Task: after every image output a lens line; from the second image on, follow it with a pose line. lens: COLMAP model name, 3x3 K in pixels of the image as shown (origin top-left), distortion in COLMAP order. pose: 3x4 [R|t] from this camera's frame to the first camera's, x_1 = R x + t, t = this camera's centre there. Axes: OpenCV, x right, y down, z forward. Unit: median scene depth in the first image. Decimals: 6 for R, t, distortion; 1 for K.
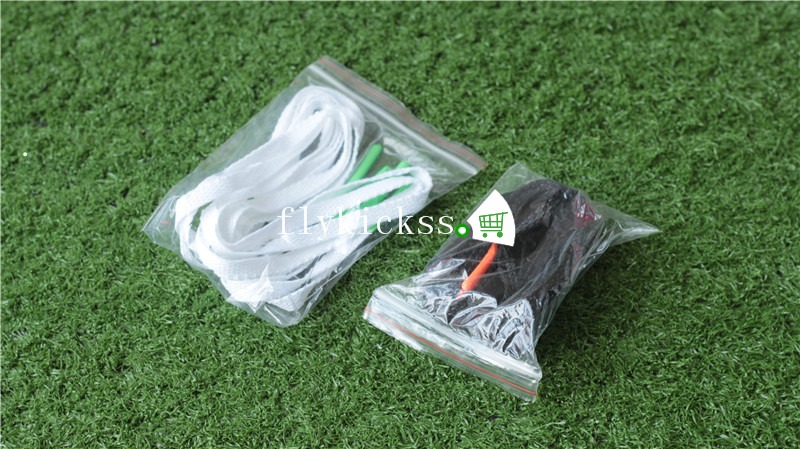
lens RADIAL K [[2010.1, 0, 410.0], [0, 2010.1, 200.5], [0, 0, 1]] dist [-0.125716, 0.000000]
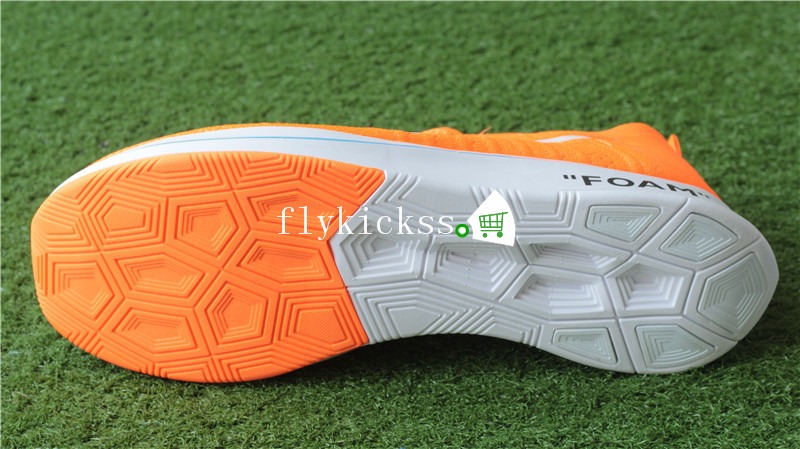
lens RADIAL K [[2010.1, 0, 399.2], [0, 2010.1, 222.8], [0, 0, 1]] dist [-0.125716, 0.000000]
pose [[0.999900, 0.009708, -0.010304, -0.010994], [-0.012773, 0.932519, -0.360894, 0.381939], [0.006105, 0.360990, 0.932550, -0.143135]]
